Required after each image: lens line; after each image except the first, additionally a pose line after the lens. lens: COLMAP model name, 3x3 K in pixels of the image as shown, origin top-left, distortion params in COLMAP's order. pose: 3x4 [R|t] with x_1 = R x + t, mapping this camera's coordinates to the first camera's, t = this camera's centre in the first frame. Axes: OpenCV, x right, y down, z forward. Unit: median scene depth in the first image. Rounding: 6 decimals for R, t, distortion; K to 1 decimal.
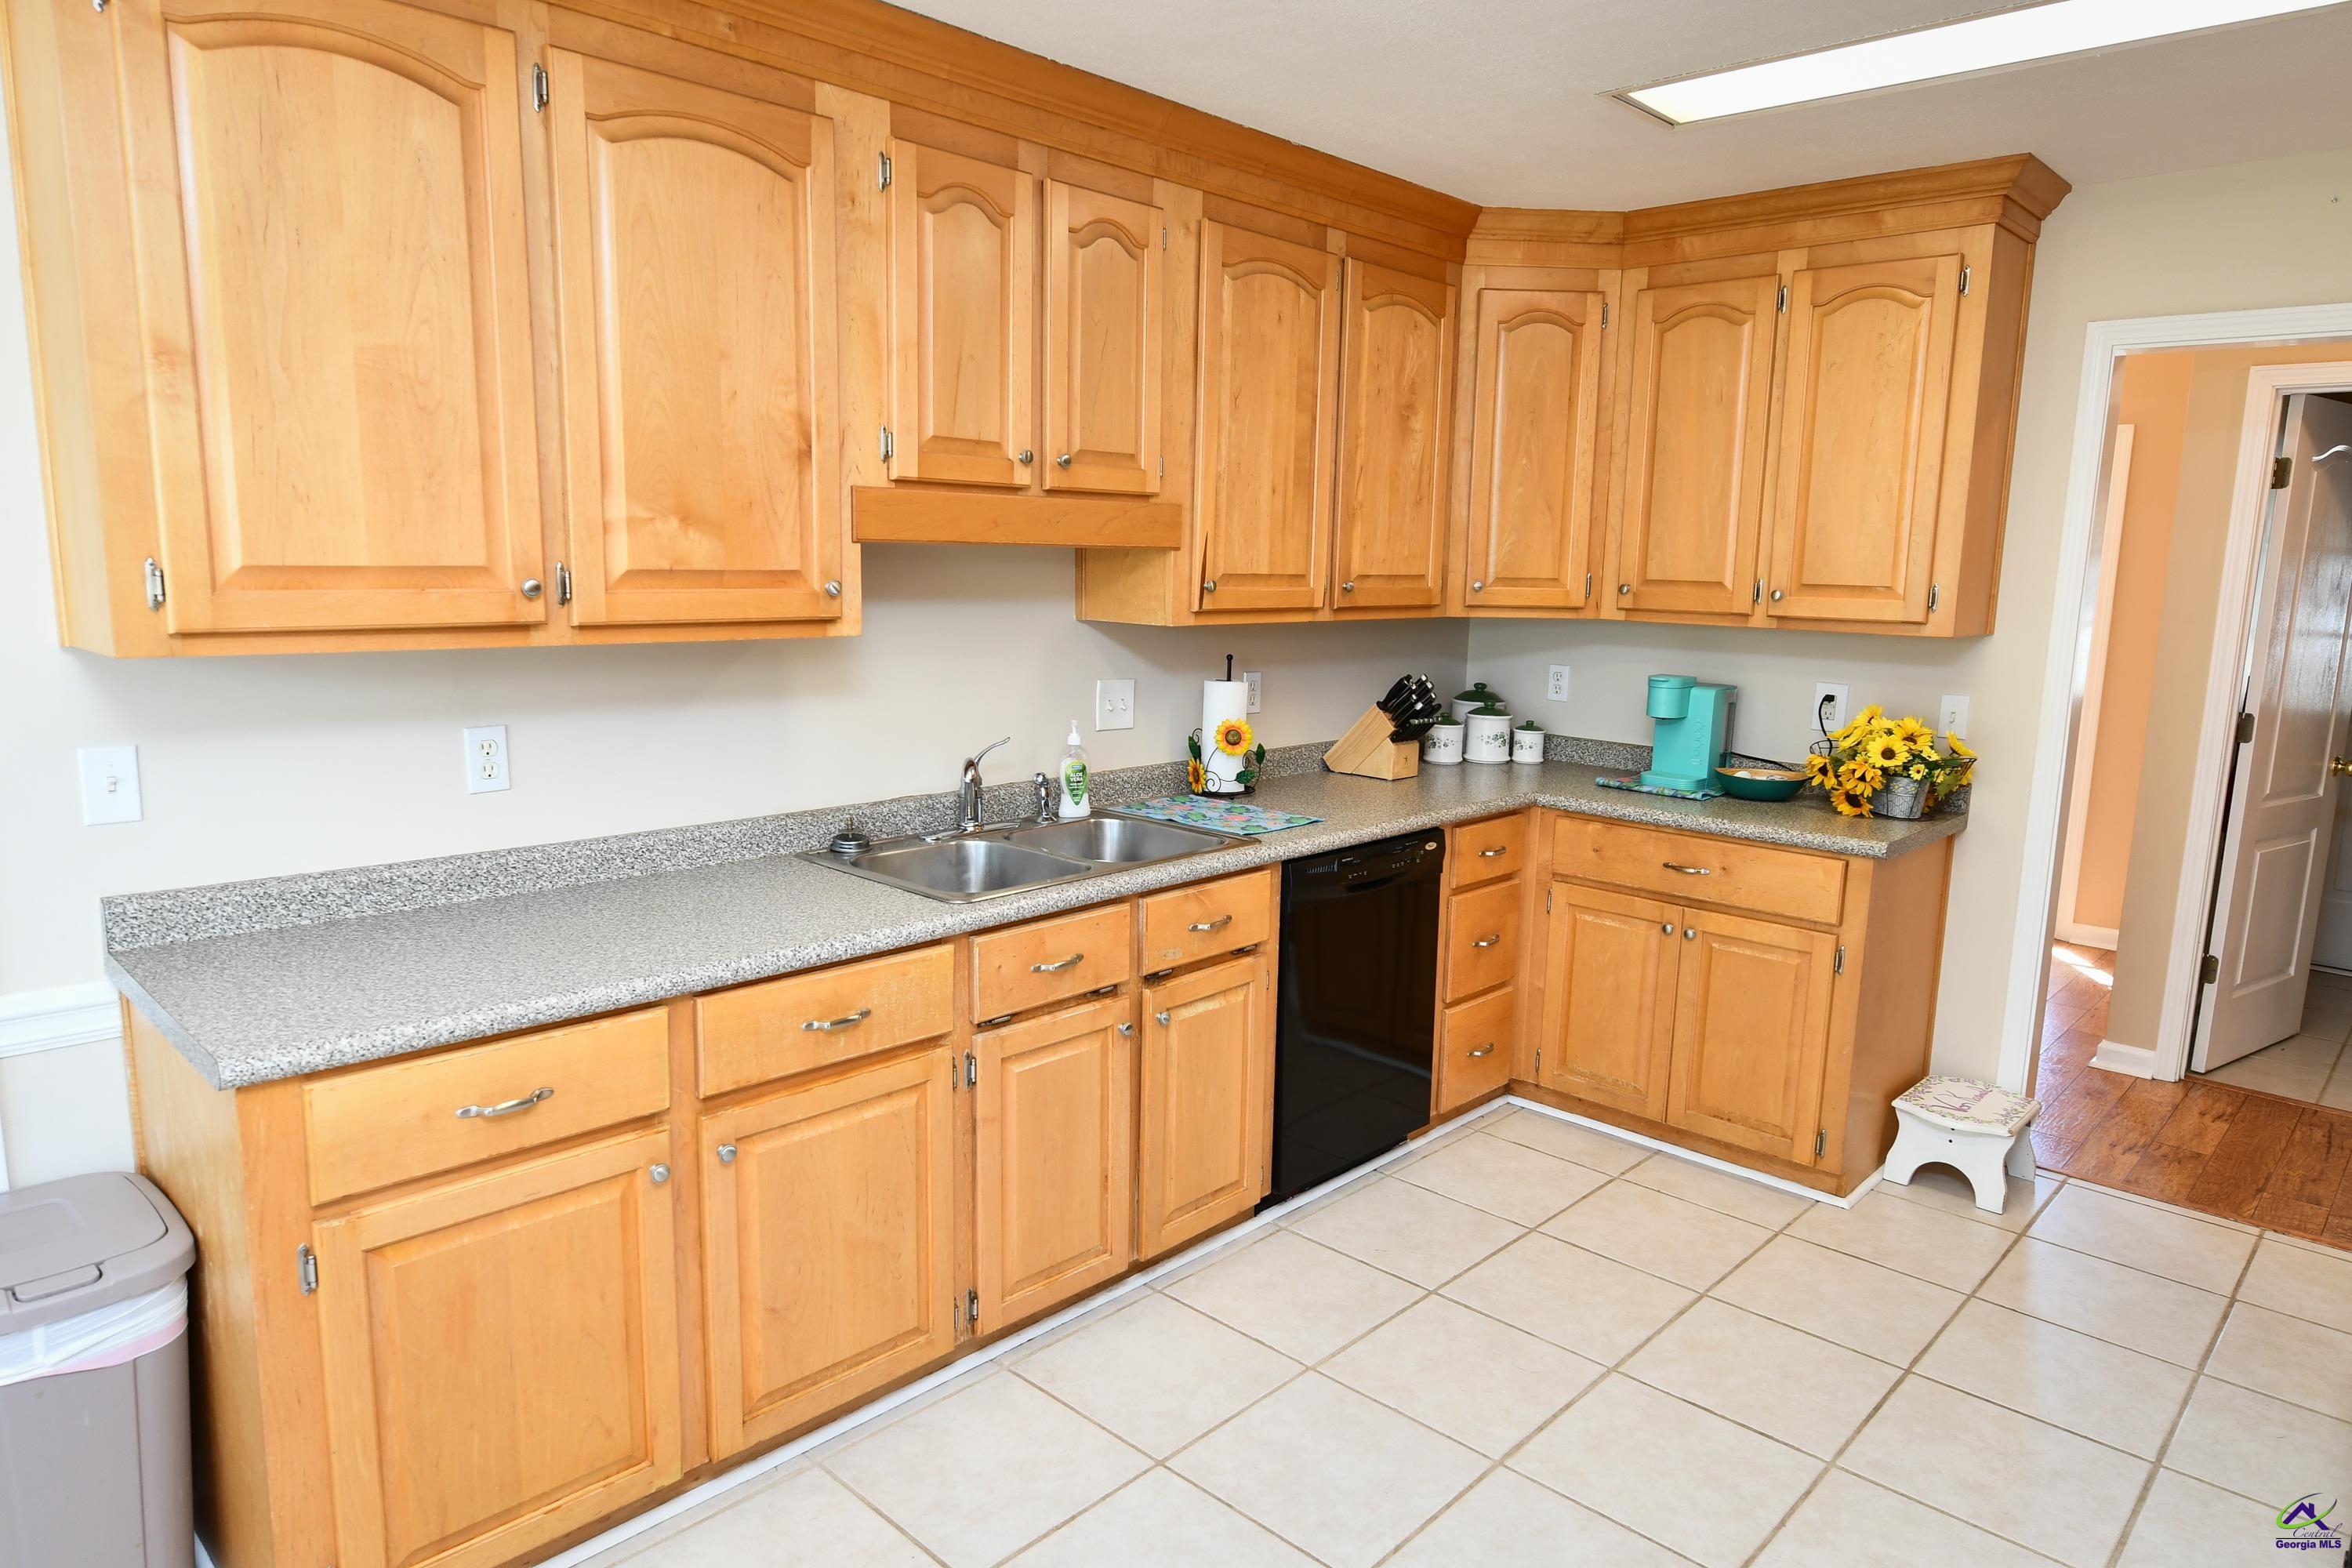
lens RADIAL K [[1432.3, 0, 1184.4], [0, 1432.3, 786.3], [0, 0, 1]] dist [-0.008092, 0.000574]
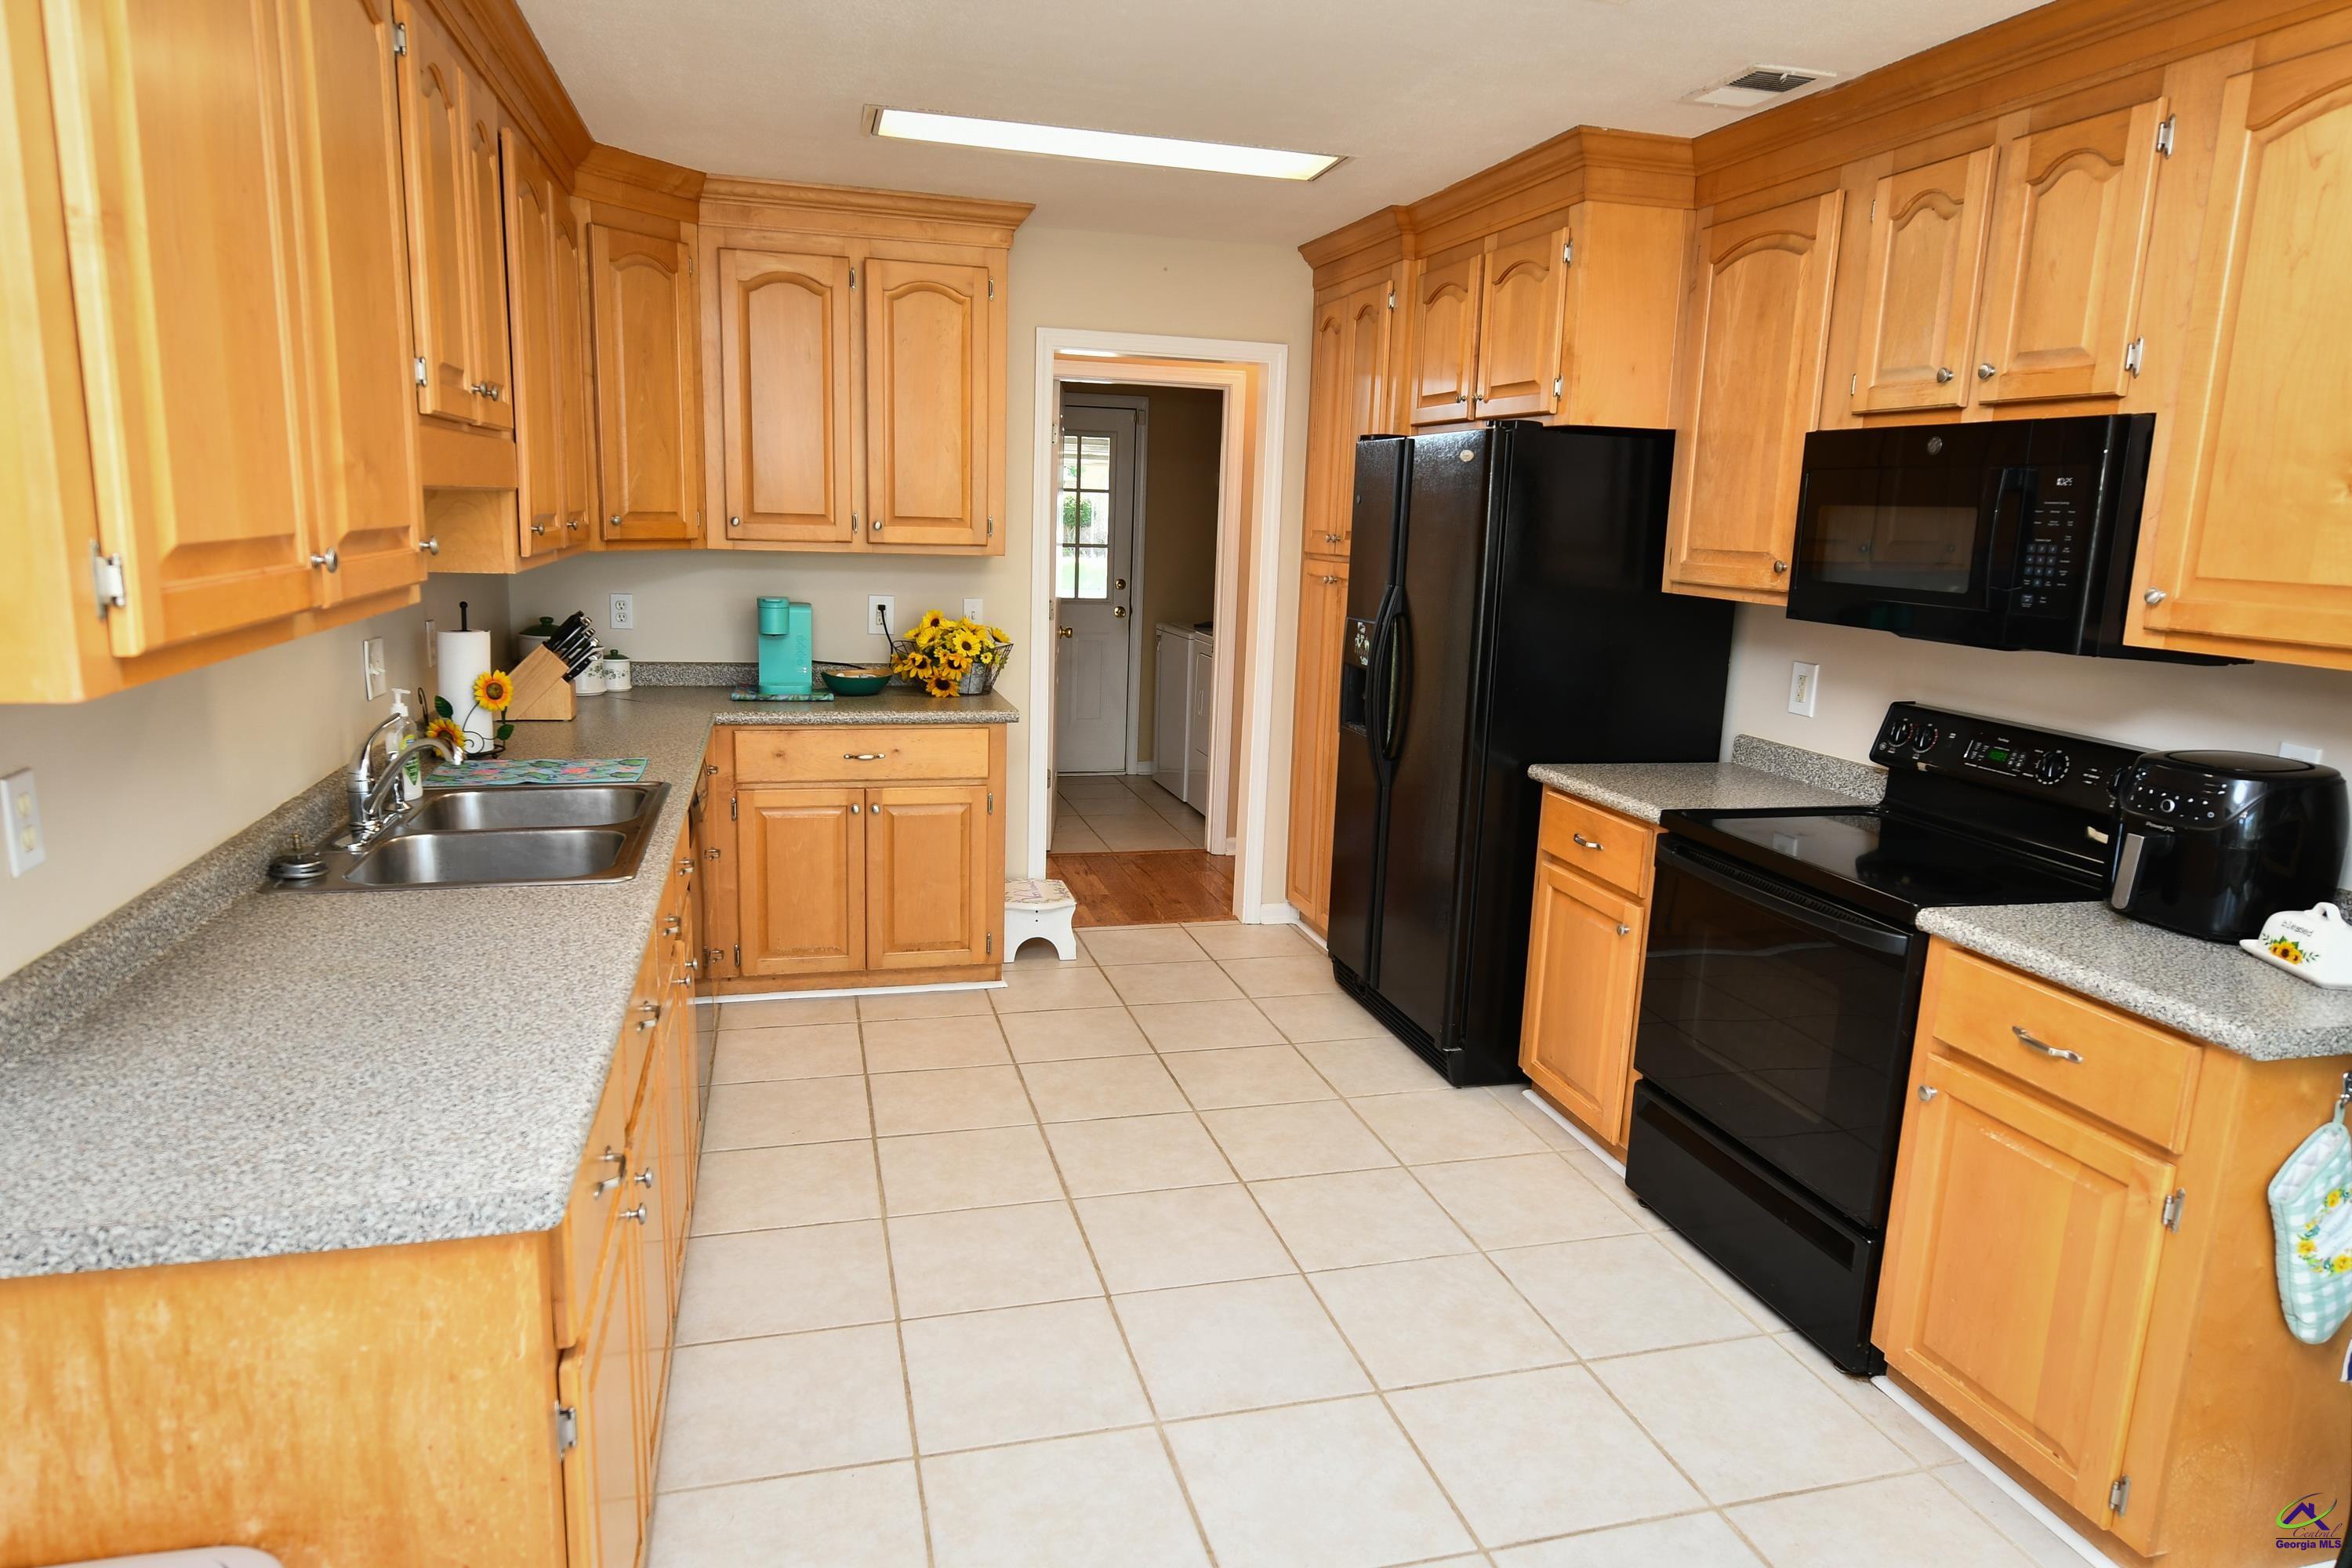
lens RADIAL K [[1432.3, 0, 1184.4], [0, 1432.3, 786.3], [0, 0, 1]] dist [-0.008092, 0.000574]
pose [[0.521592, -0.169525, 0.836183, -0.511603], [0.116049, 0.985050, 0.127318, -0.039139], [-0.845266, 0.030630, 0.533468, 0.128655]]
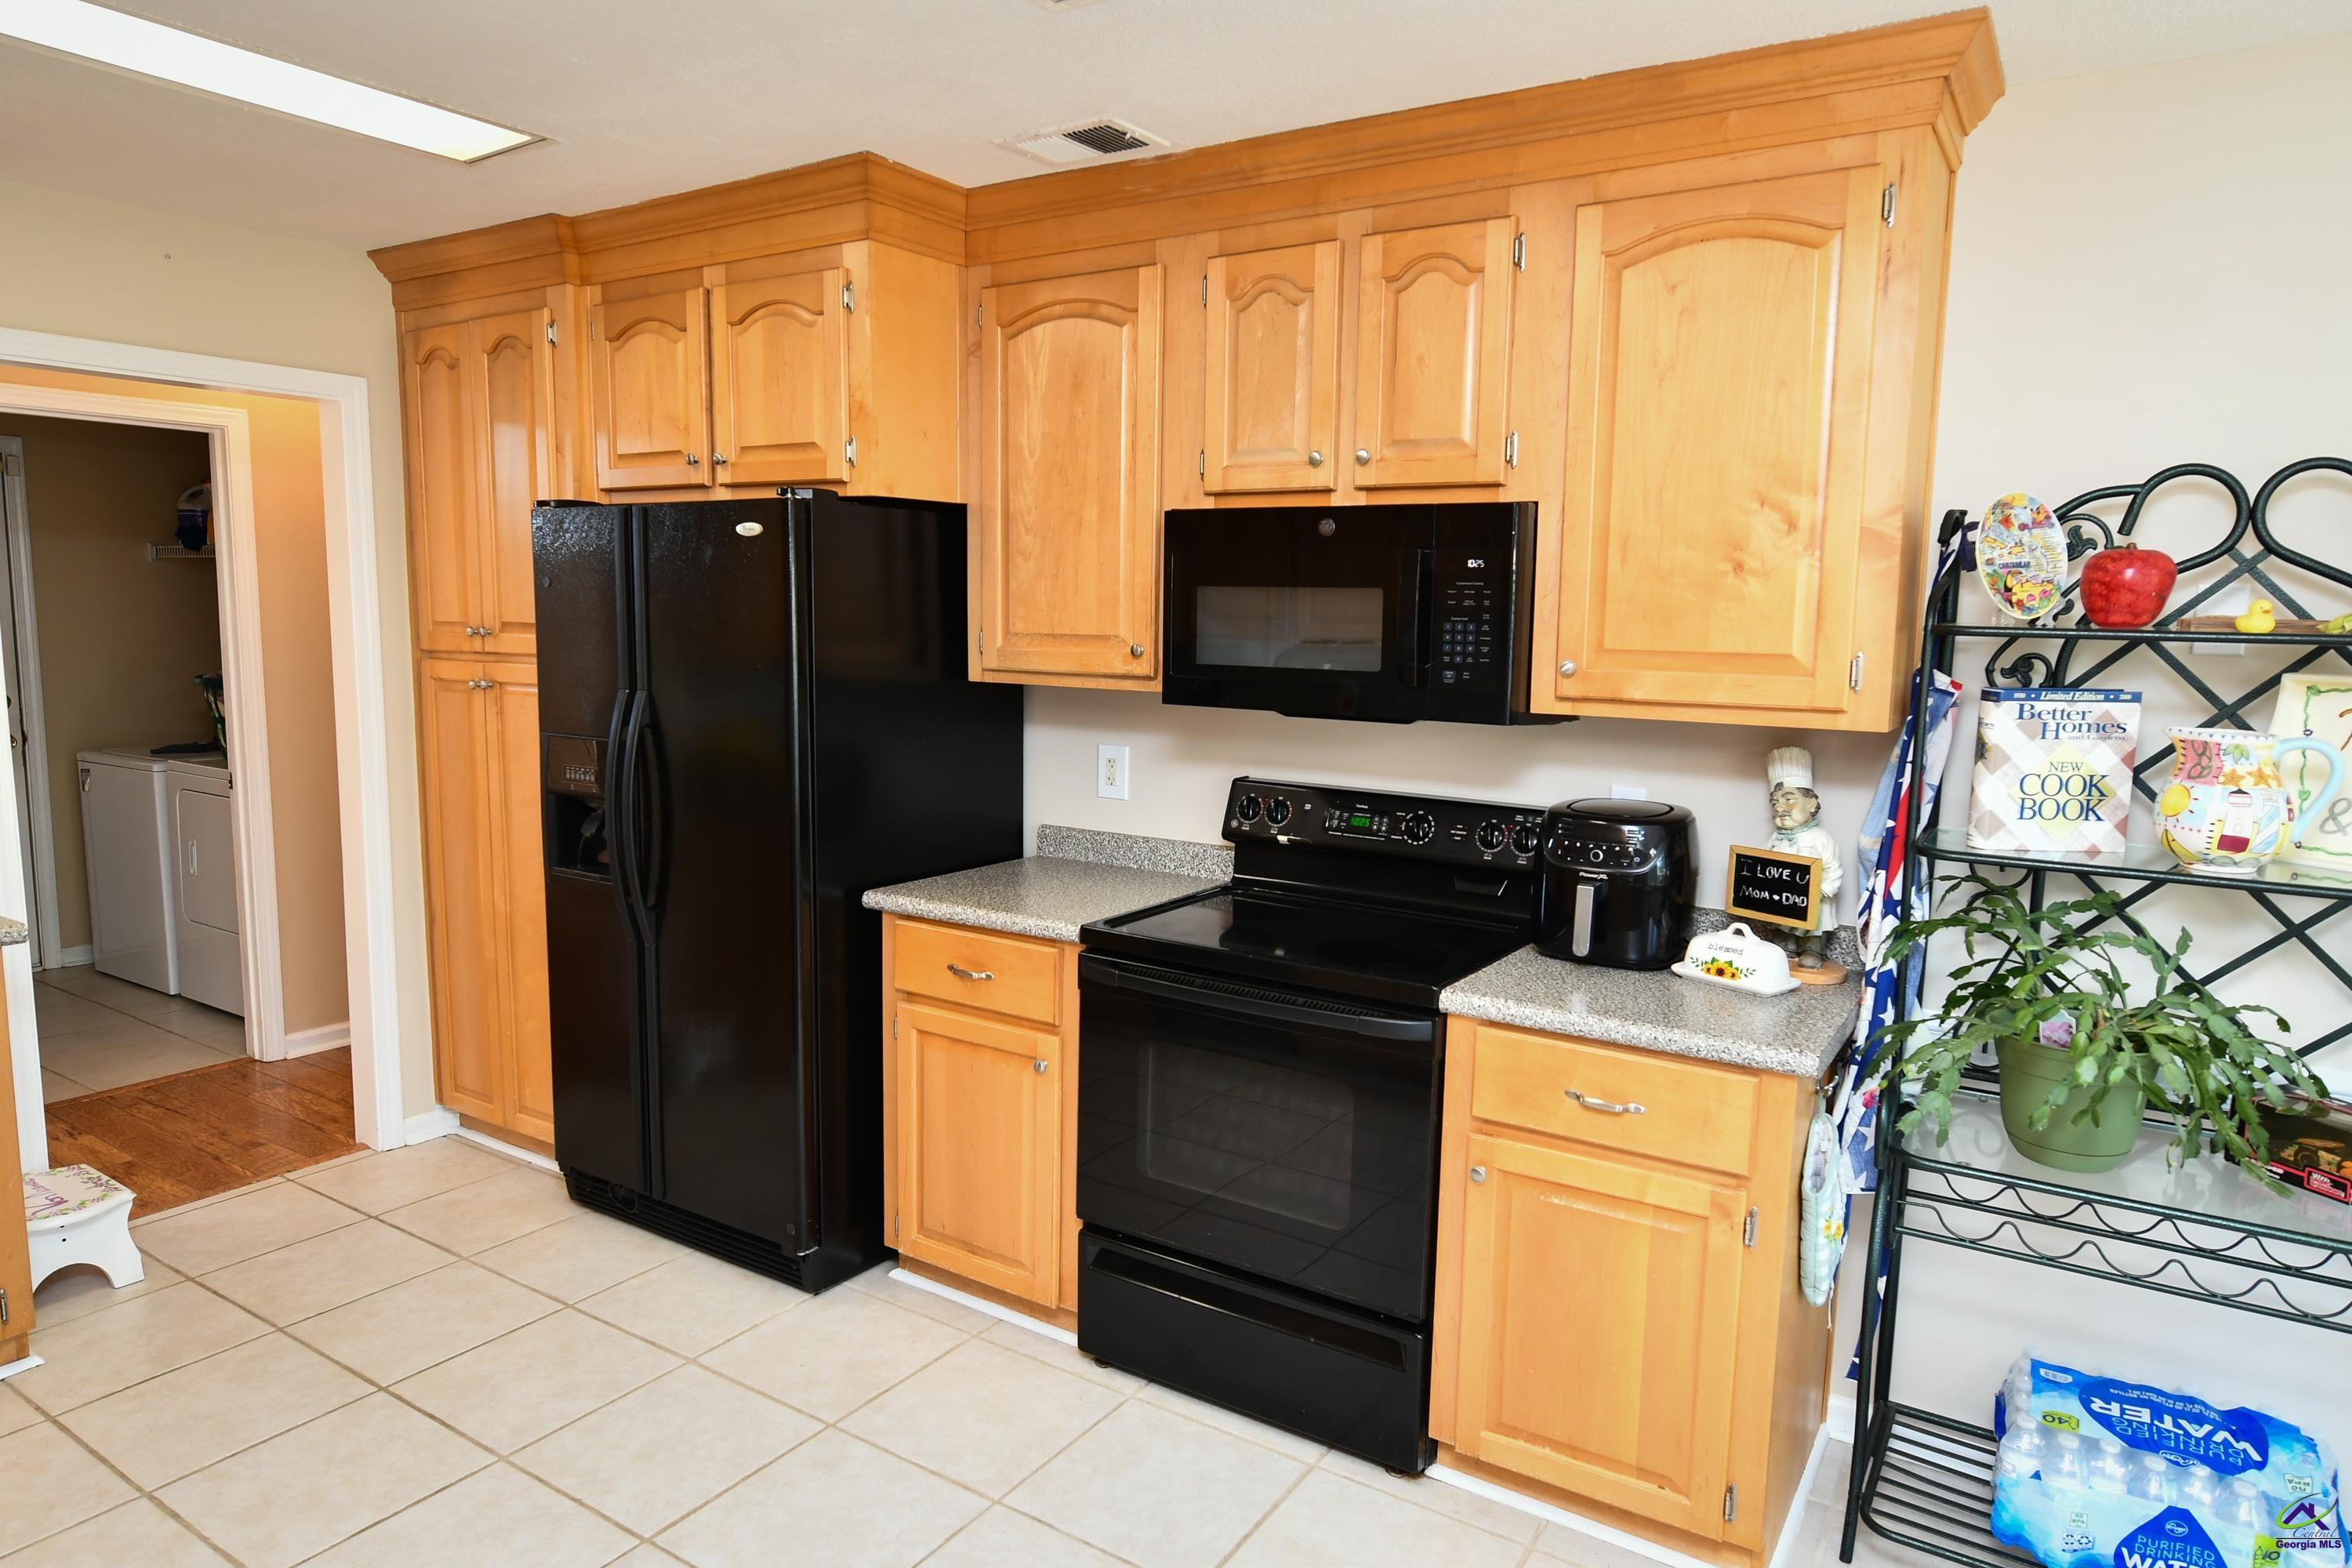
lens RADIAL K [[1432.3, 0, 1184.4], [0, 1432.3, 786.3], [0, 0, 1]] dist [-0.008092, 0.000574]
pose [[-0.179885, -0.150563, 0.972097, -0.393125], [0.137611, 0.974648, 0.176423, -0.083708], [-0.974015, 0.165507, -0.154605, 0.398411]]
